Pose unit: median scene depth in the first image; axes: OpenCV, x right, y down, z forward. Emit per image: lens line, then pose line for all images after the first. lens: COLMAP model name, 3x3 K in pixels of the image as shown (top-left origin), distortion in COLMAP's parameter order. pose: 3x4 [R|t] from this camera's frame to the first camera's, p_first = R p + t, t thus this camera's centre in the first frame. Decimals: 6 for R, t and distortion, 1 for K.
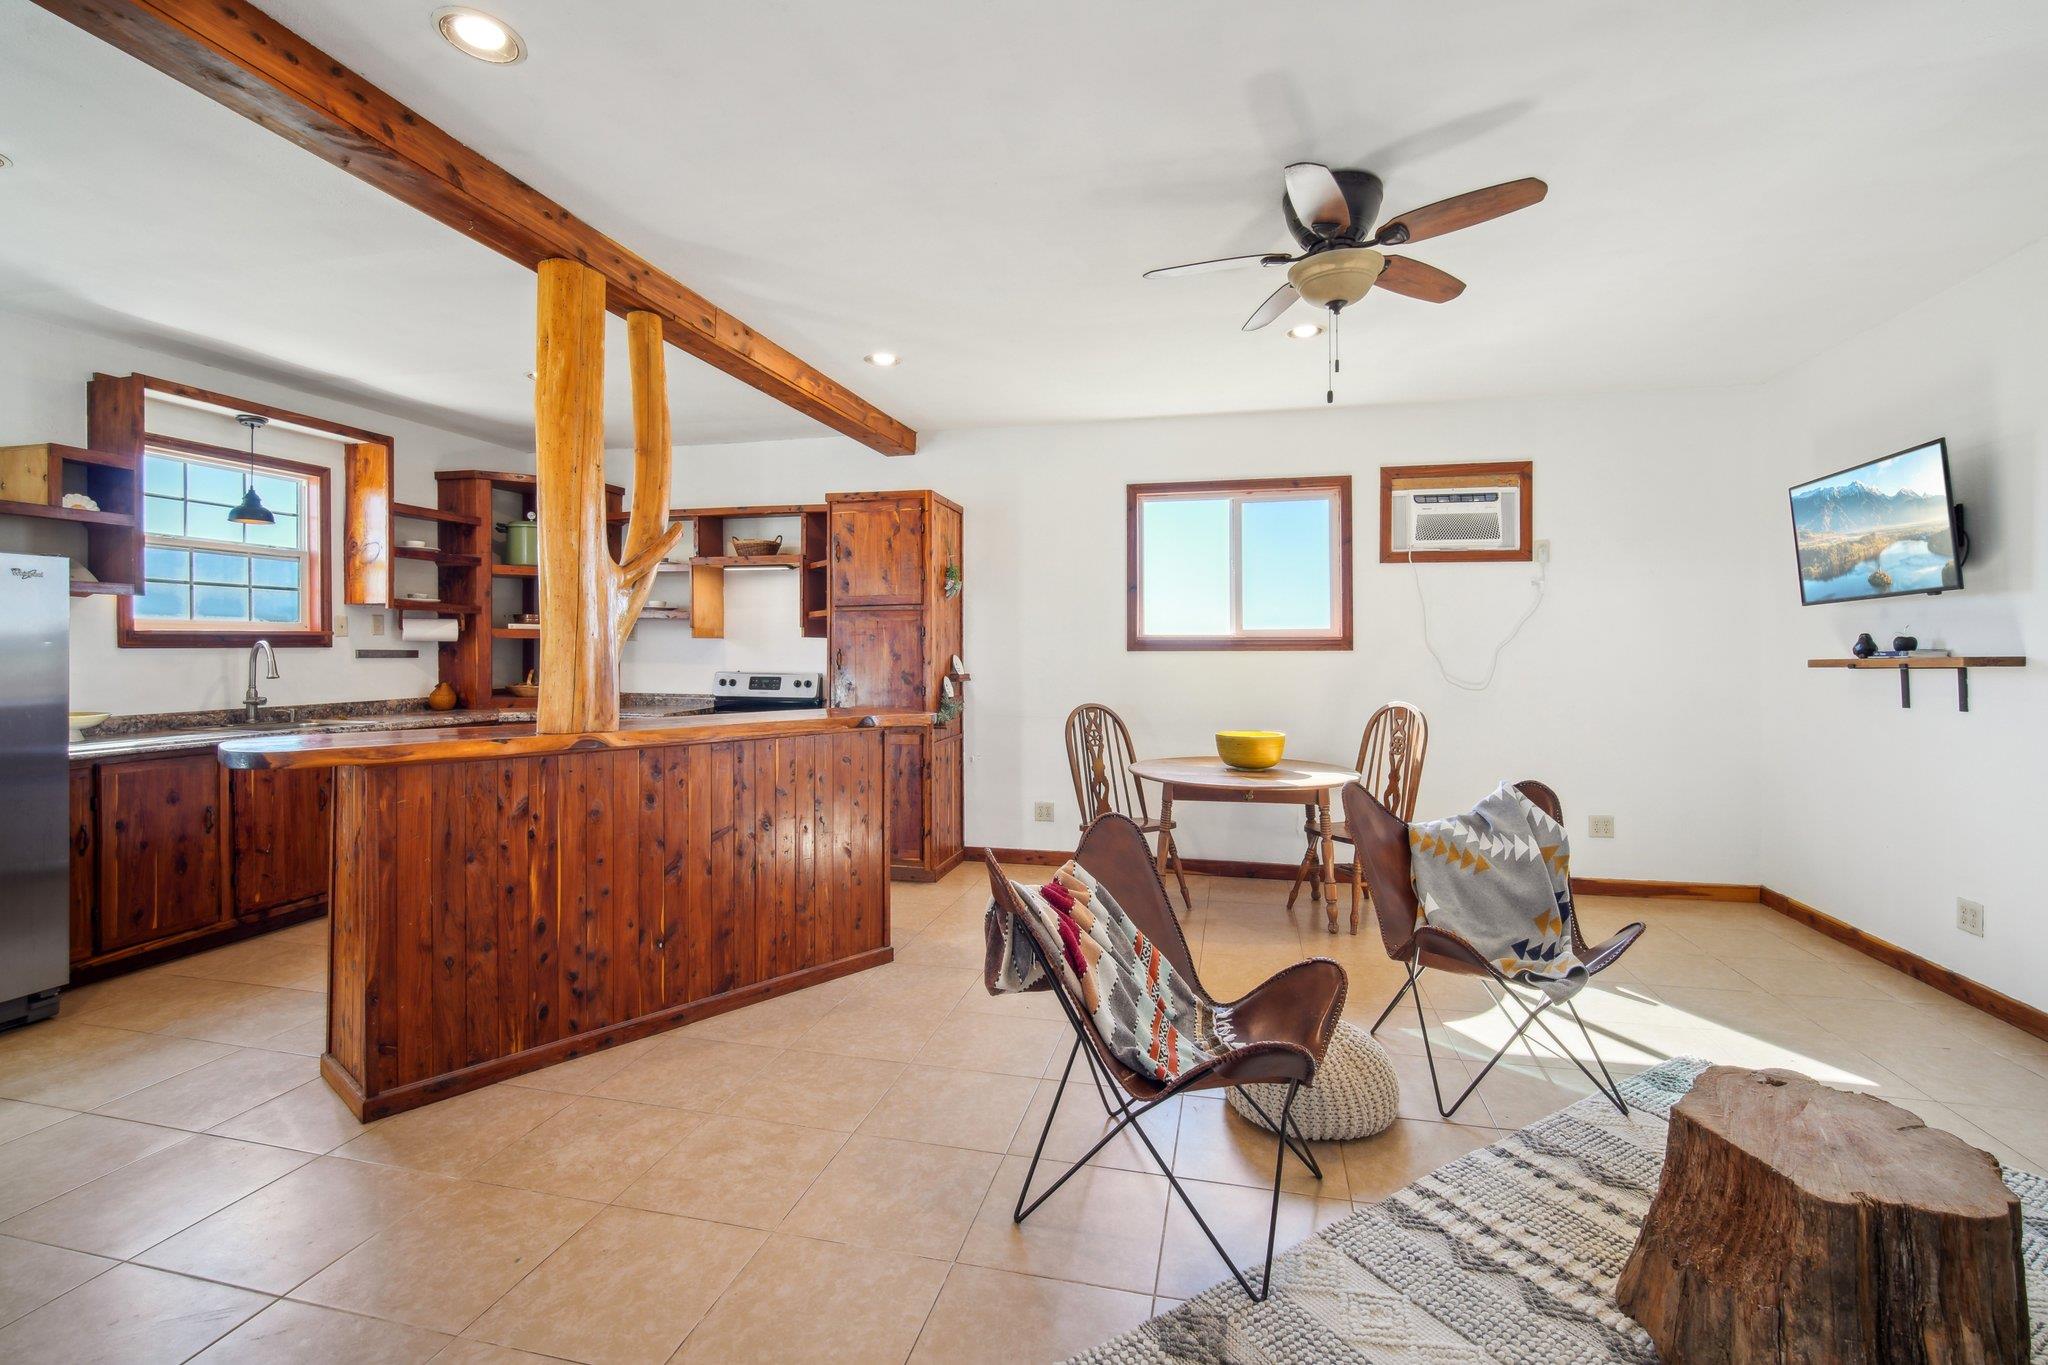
lens RADIAL K [[908.2, 0, 1024.1], [0, 908.2, 651.9], [0, 0, 1]] dist [-0.013127, 0.004616]
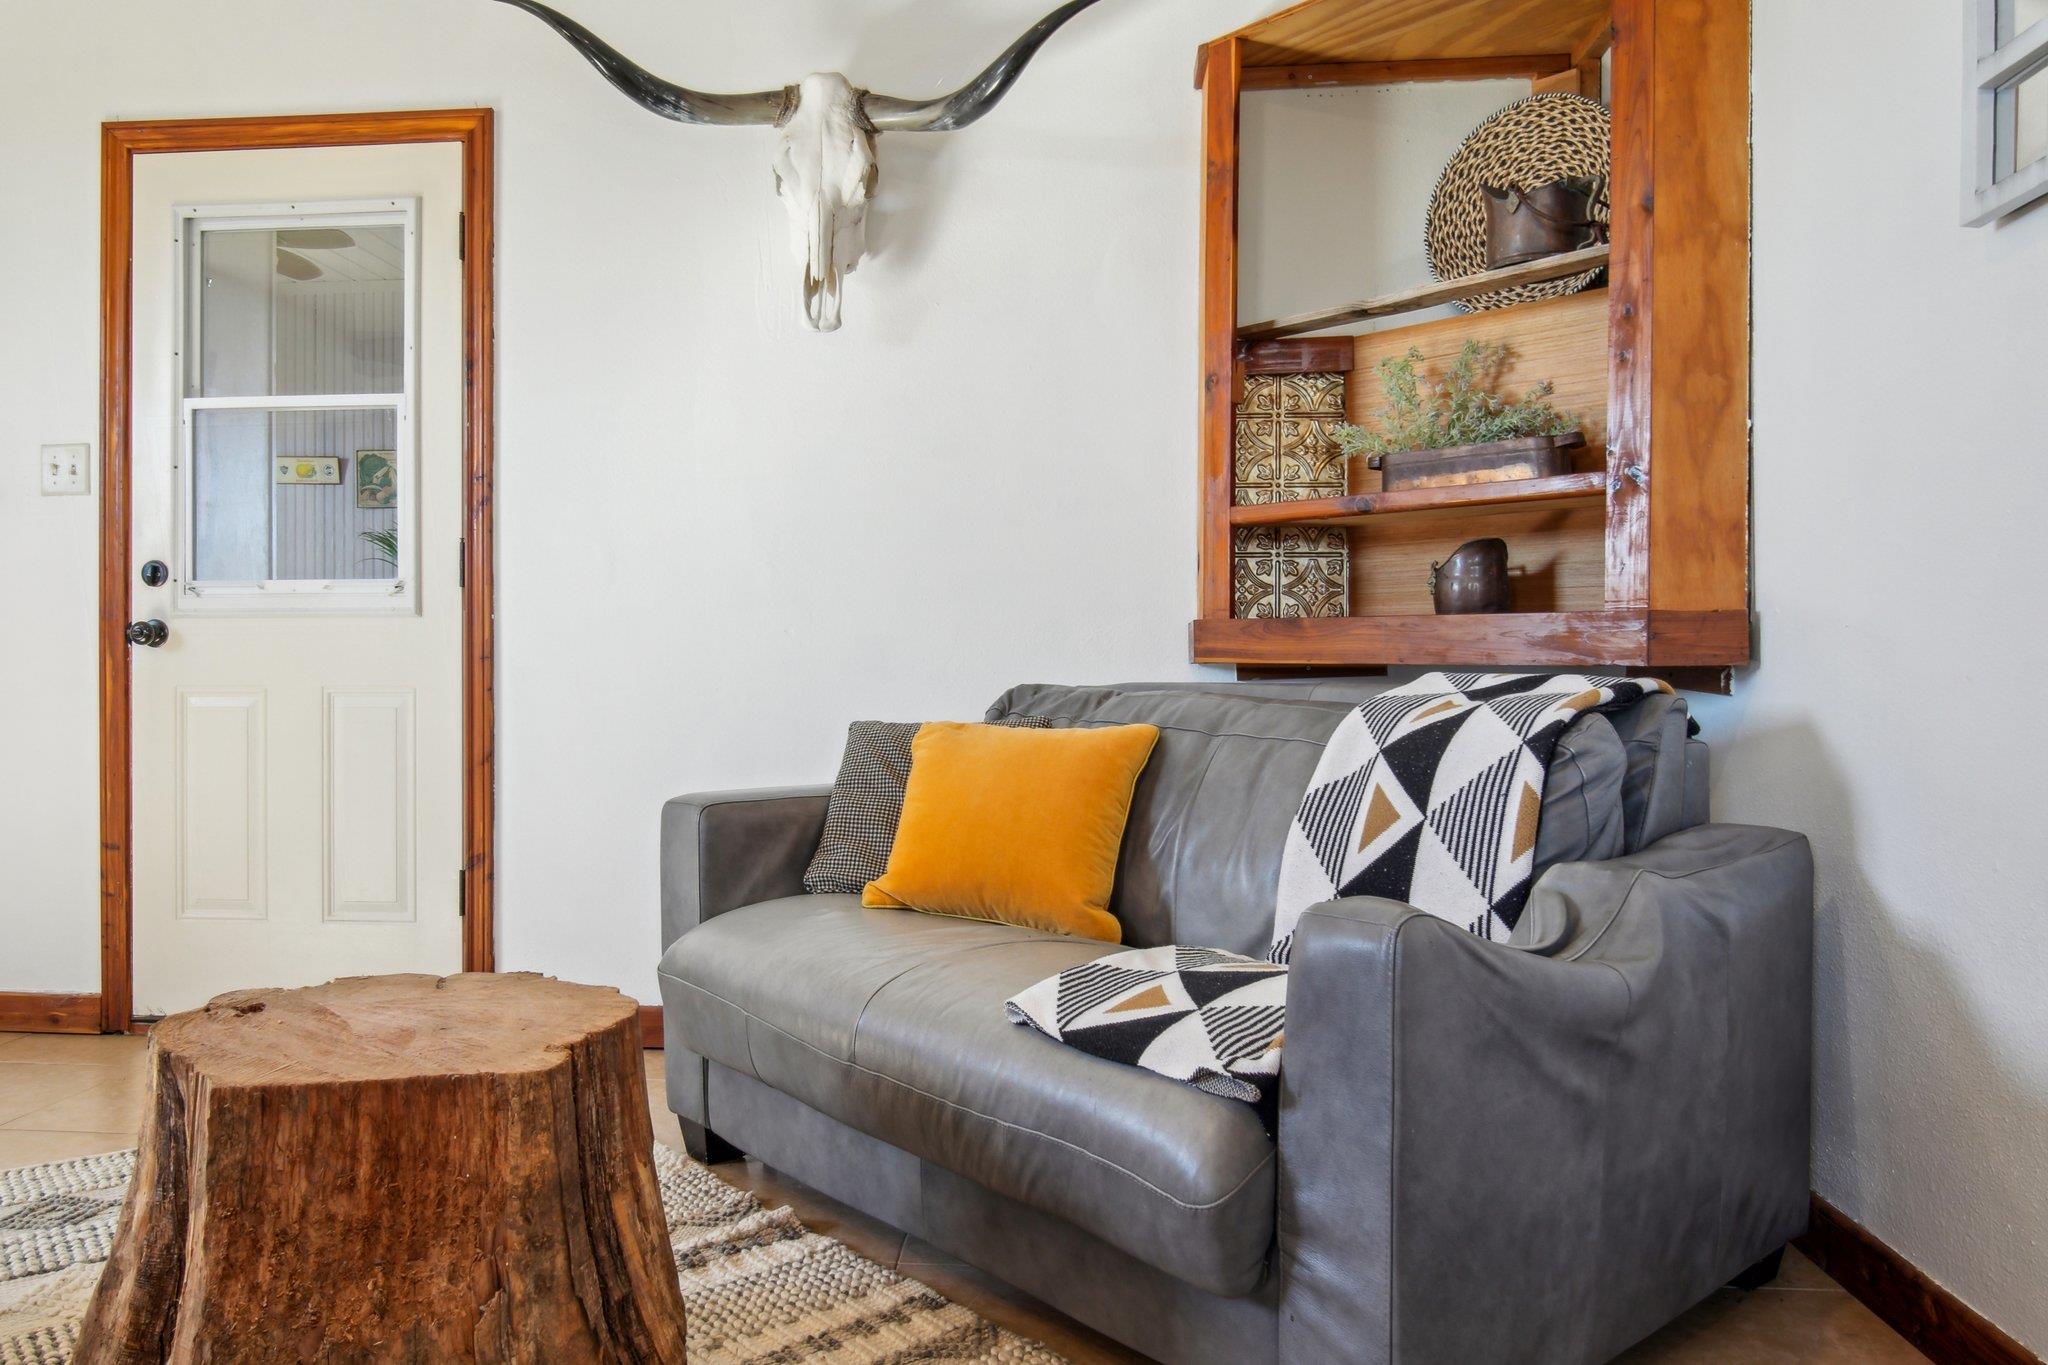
lens RADIAL K [[1481.0, 0, 990.2], [0, 1481.0, 678.2], [0, 0, 1]] dist [-0.008272, -0.001031]
pose [[-0.152436, -0.000073, 0.988313, -0.048673], [-0.005322, 0.999986, -0.000747, 0.105927], [-0.988299, -0.005374, -0.152435, 0.266390]]
